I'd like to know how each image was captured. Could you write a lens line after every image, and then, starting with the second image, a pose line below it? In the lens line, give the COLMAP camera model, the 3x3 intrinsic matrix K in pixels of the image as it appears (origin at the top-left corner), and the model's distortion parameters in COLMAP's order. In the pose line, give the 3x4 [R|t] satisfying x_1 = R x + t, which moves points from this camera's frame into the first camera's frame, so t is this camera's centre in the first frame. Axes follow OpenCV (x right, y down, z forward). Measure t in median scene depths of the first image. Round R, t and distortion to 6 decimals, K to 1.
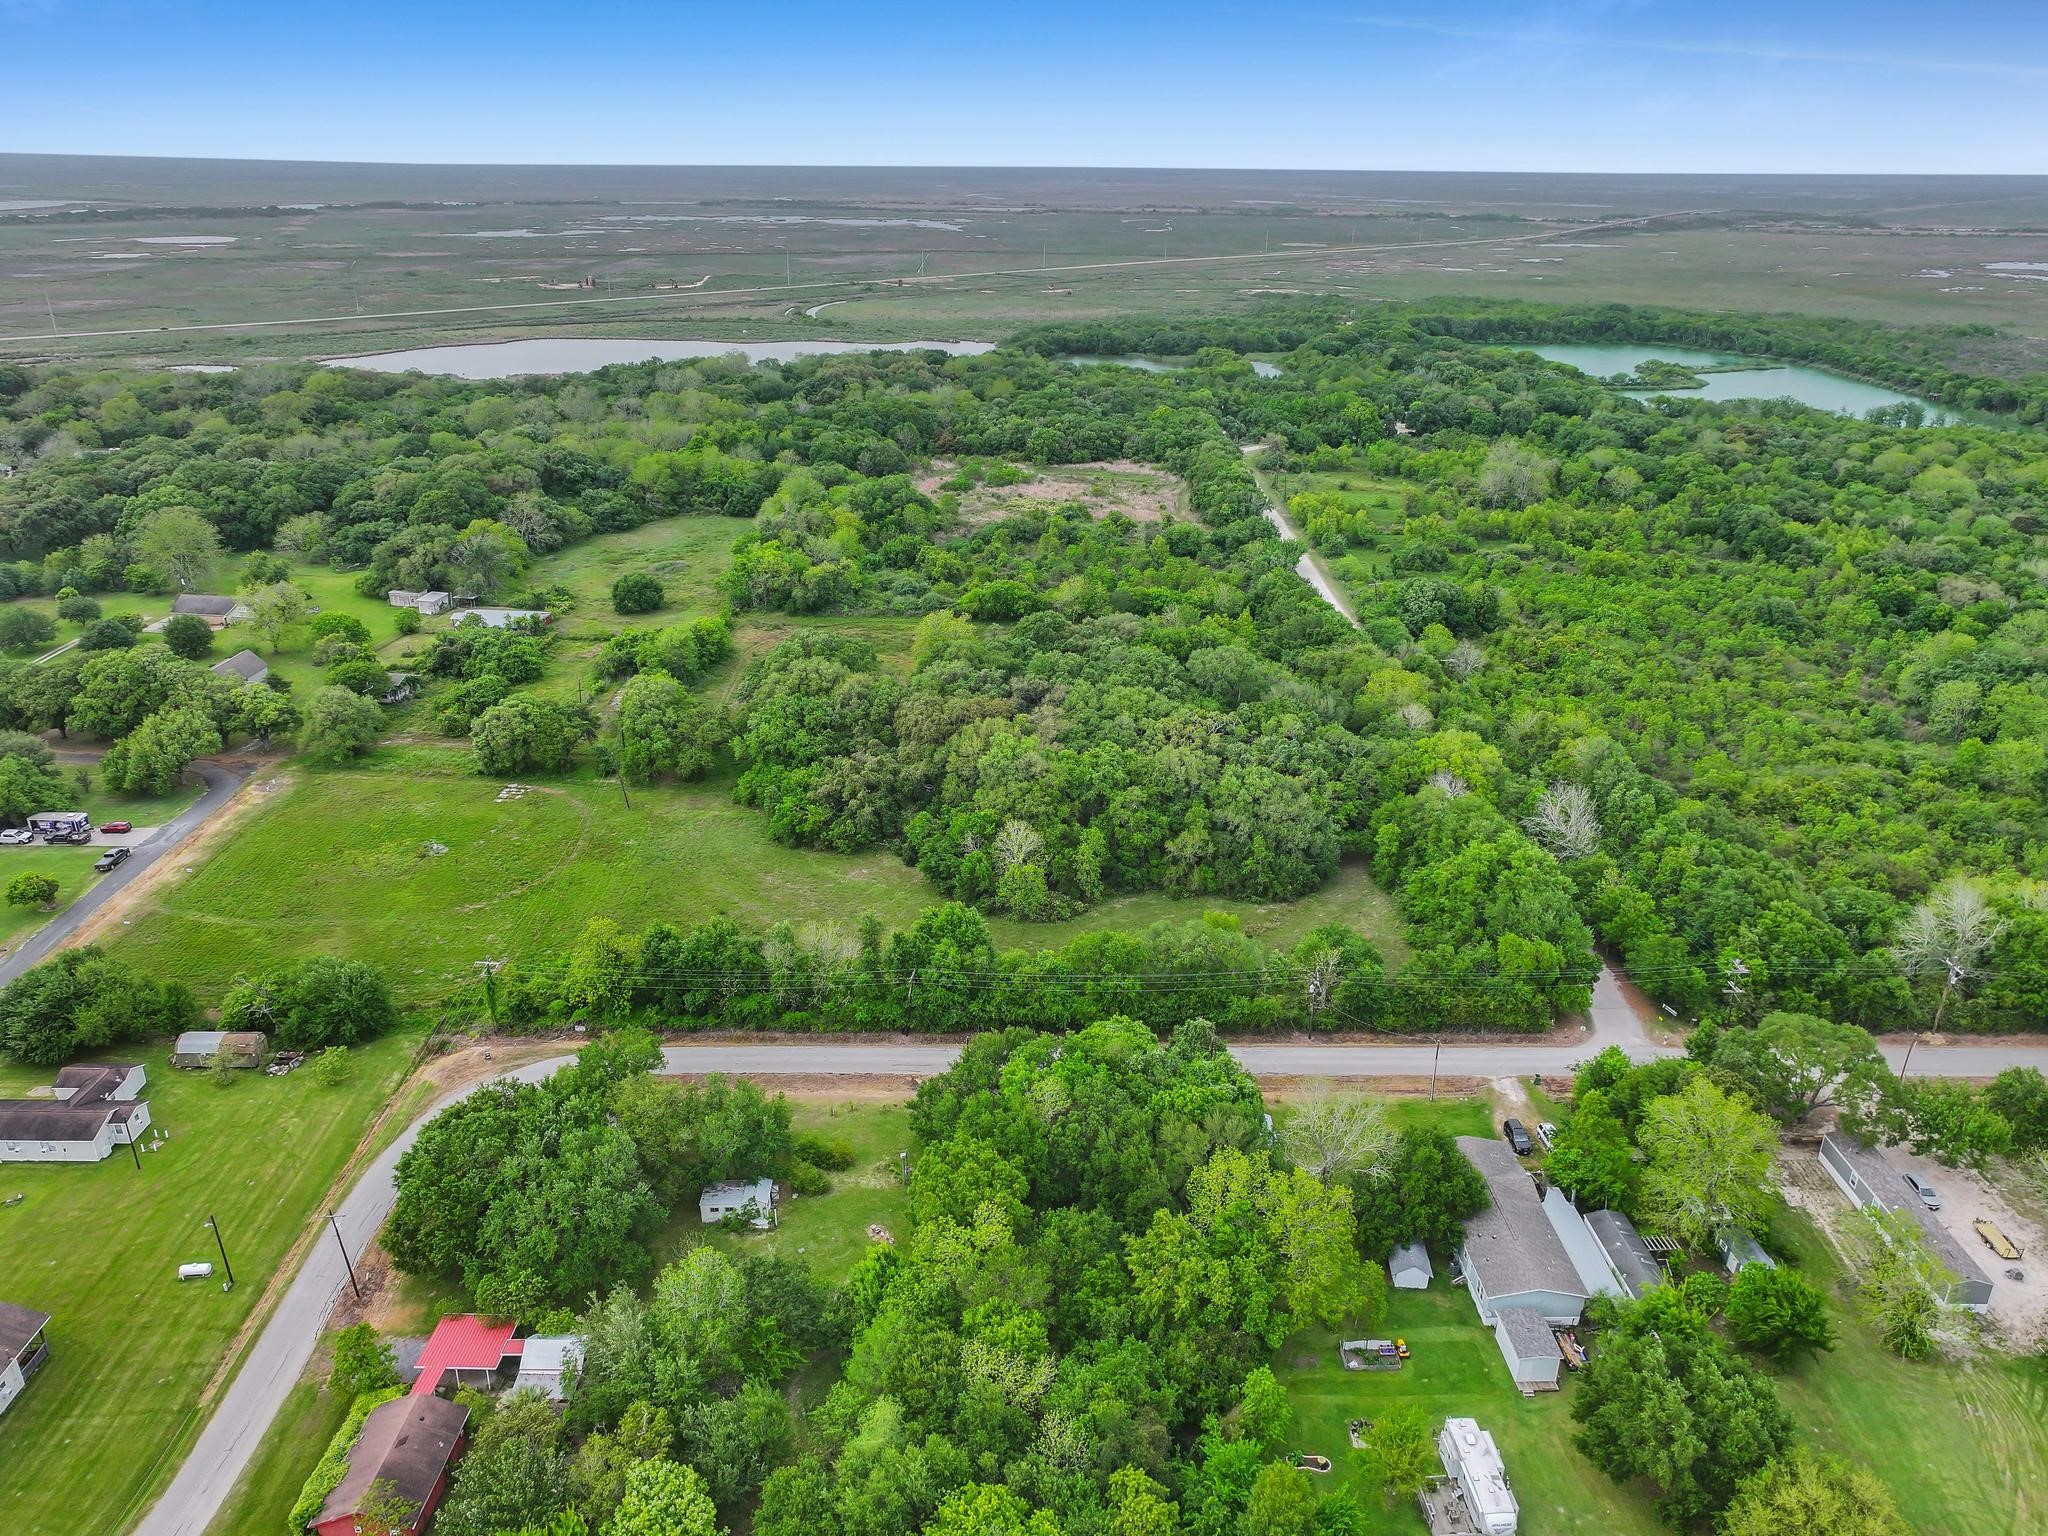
lens RADIAL K [[1436.4, 0, 1024.0], [0, 1436.4, 768.0], [0, 0, 1]] dist [0.003065, -0.000011]
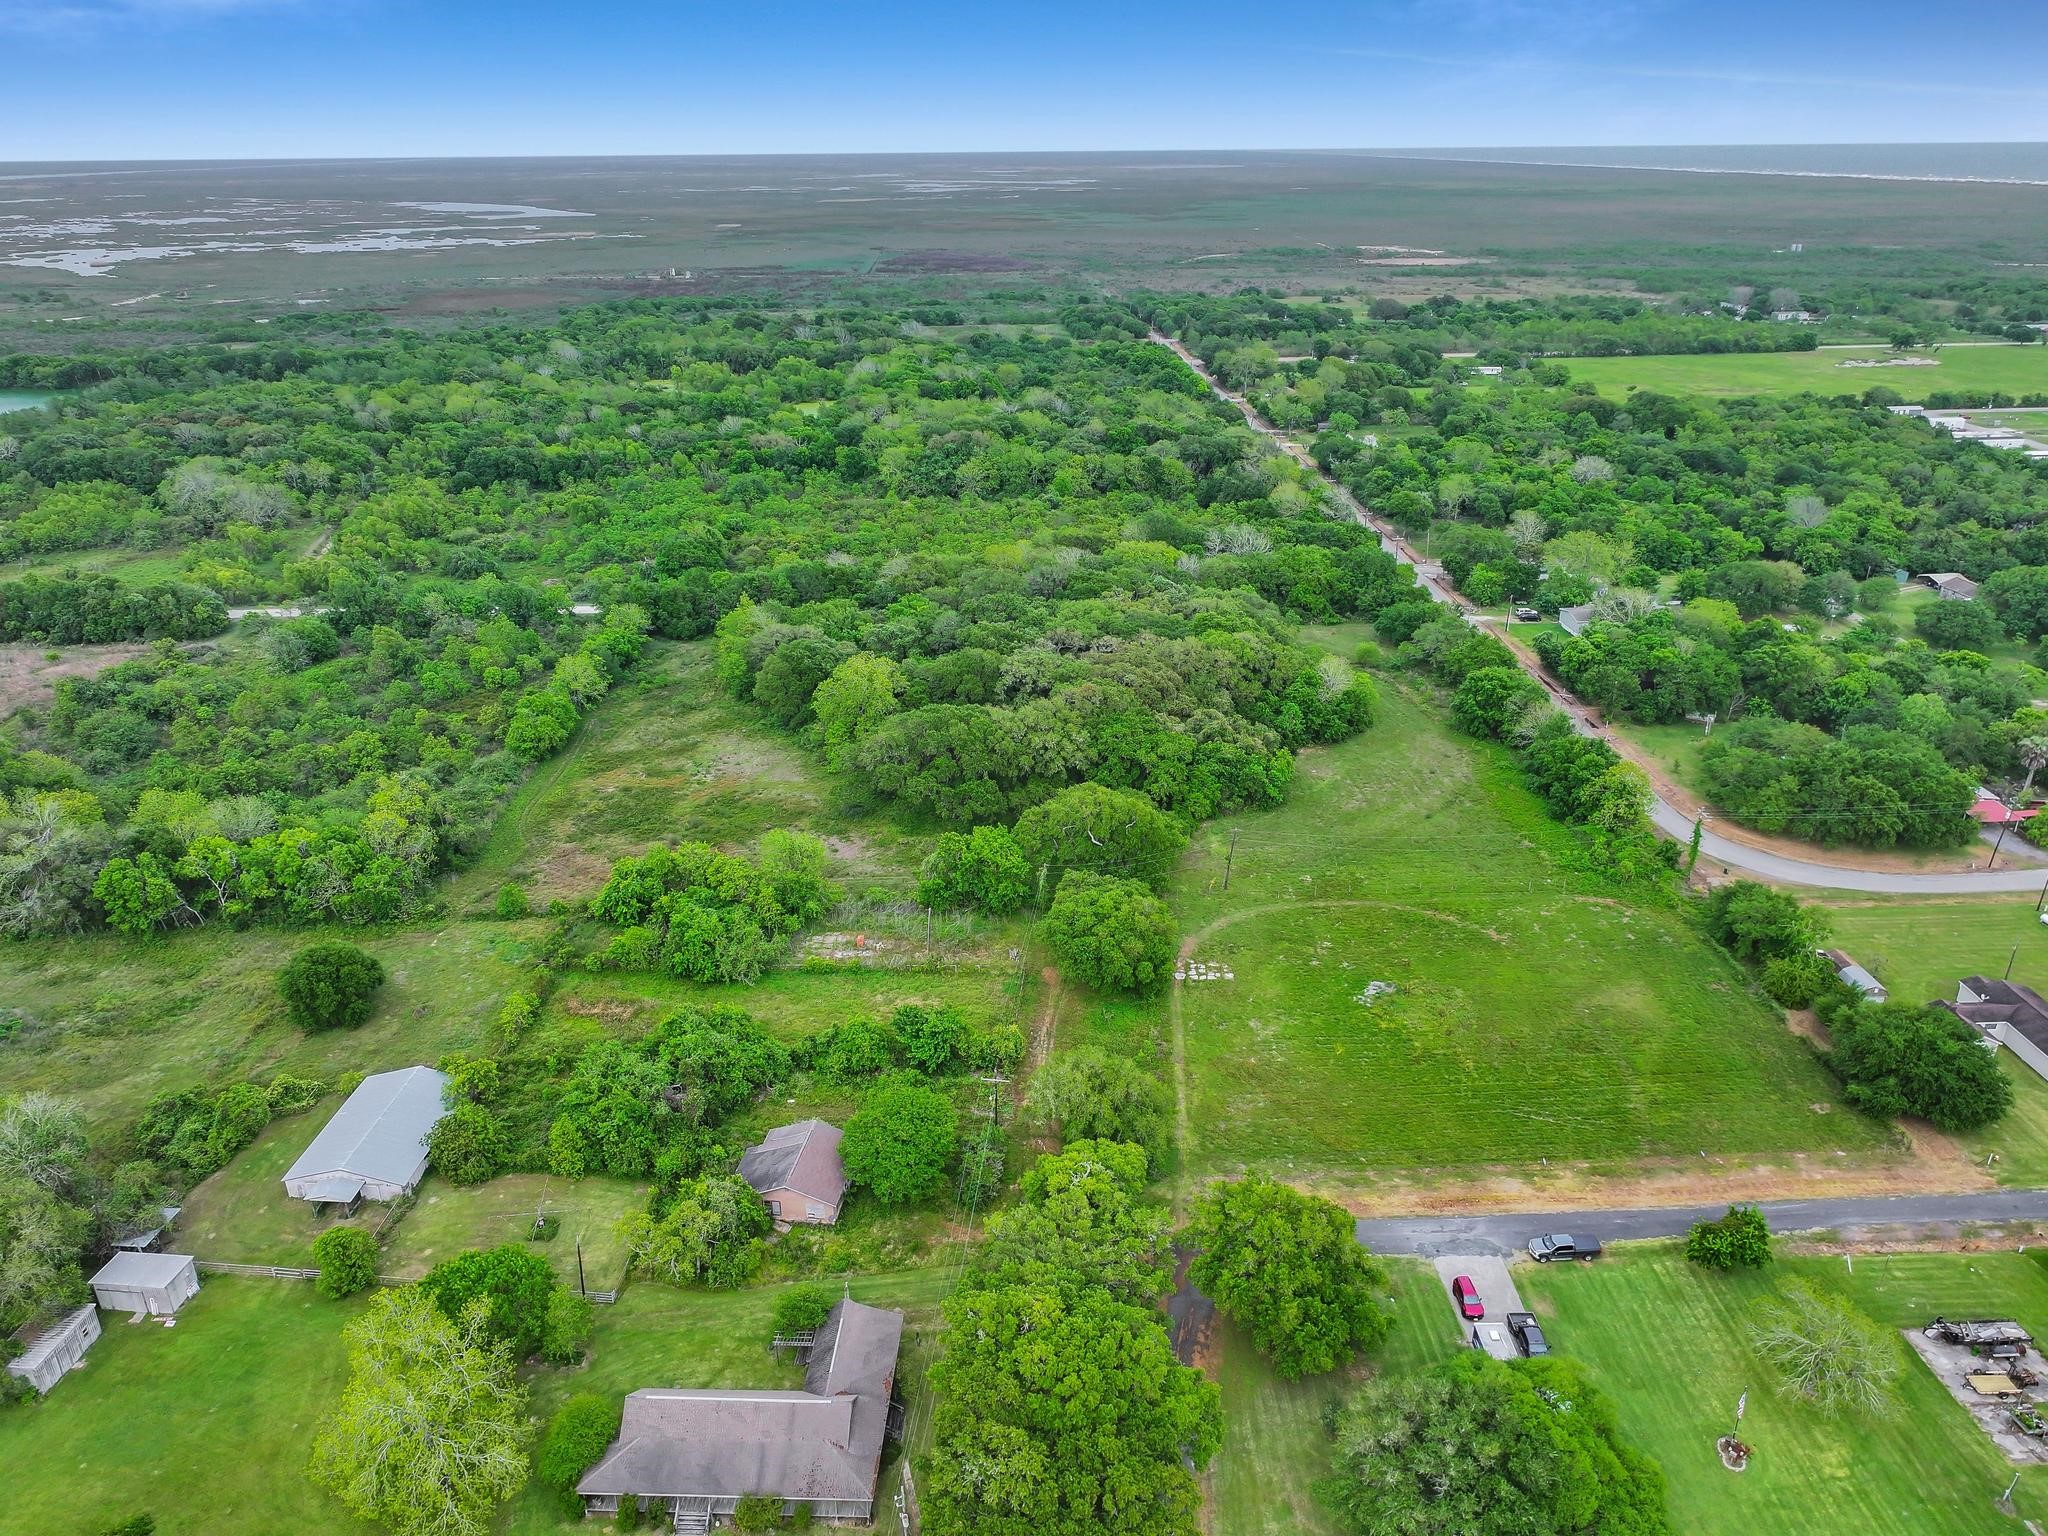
lens RADIAL K [[1431.2, 0, 1024.0], [0, 1431.2, 768.0], [0, 0, 1]] dist [0.002272, -0.004551]
pose [[-0.035070, -0.407257, 0.912640, -1.117192], [0.393244, 0.833911, 0.387236, -0.448284], [-0.918765, 0.372470, 0.130906, 1.067005]]
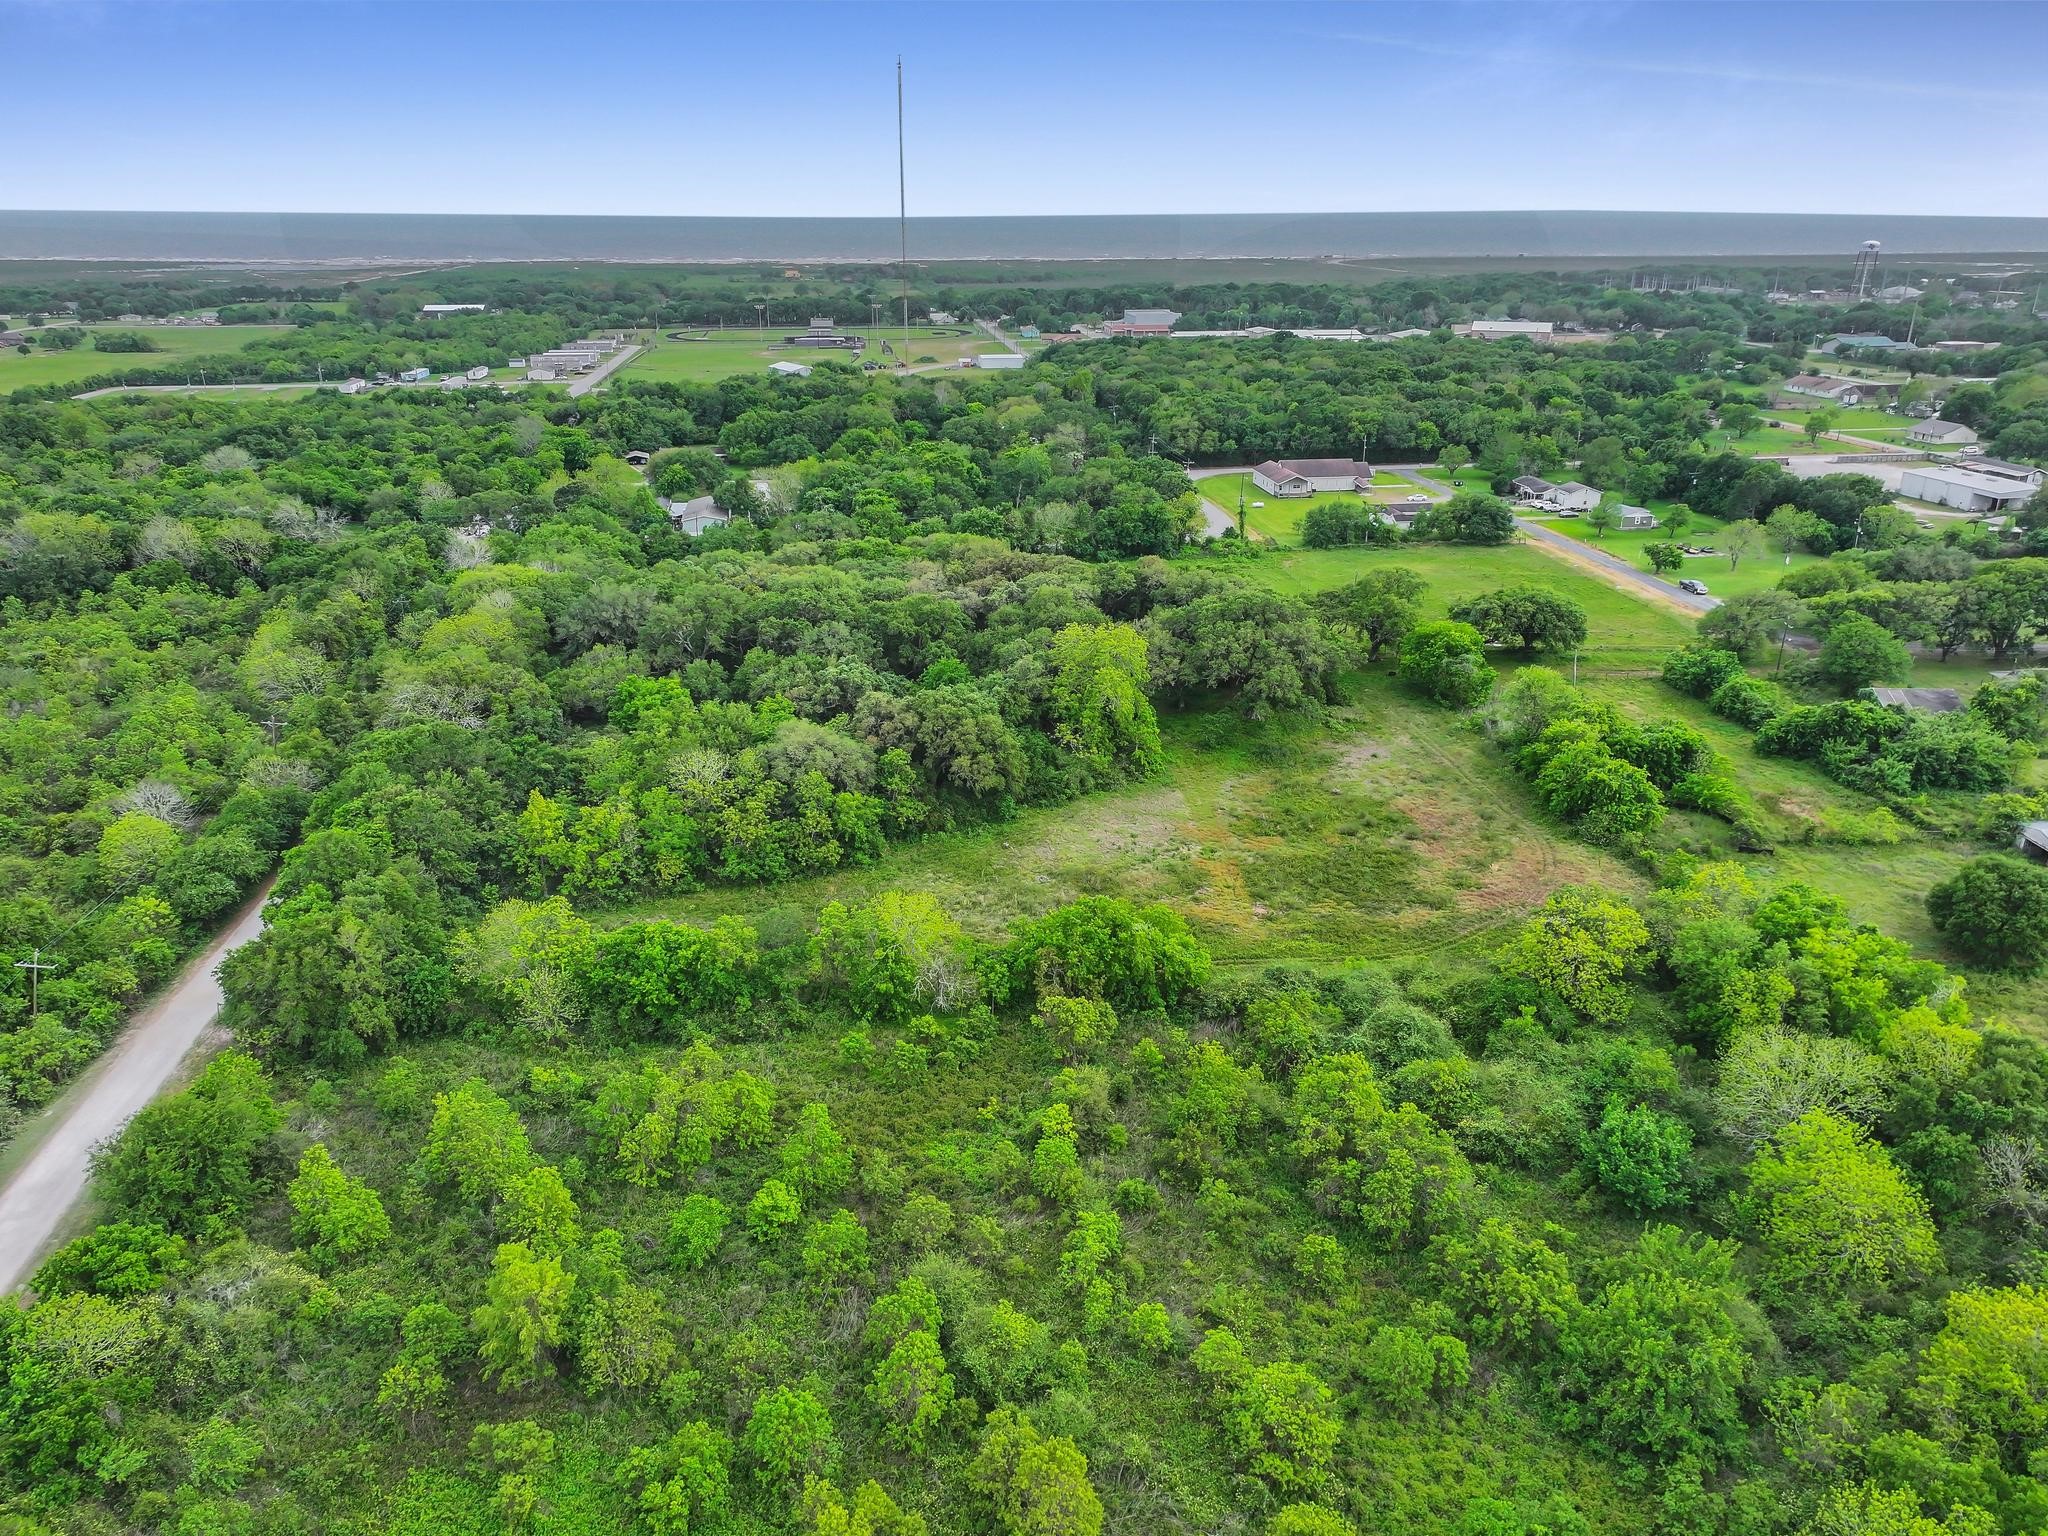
lens RADIAL K [[1438.3, 0, 1024.0], [0, 1438.3, 768.0], [0, 0, 1]] dist [-0.009736, 0.026782]
pose [[-0.993221, 0.034544, -0.110993, 0.052213], [-0.052253, 0.720246, 0.691748, -0.644507], [0.103838, 0.692858, -0.713558, 1.920712]]
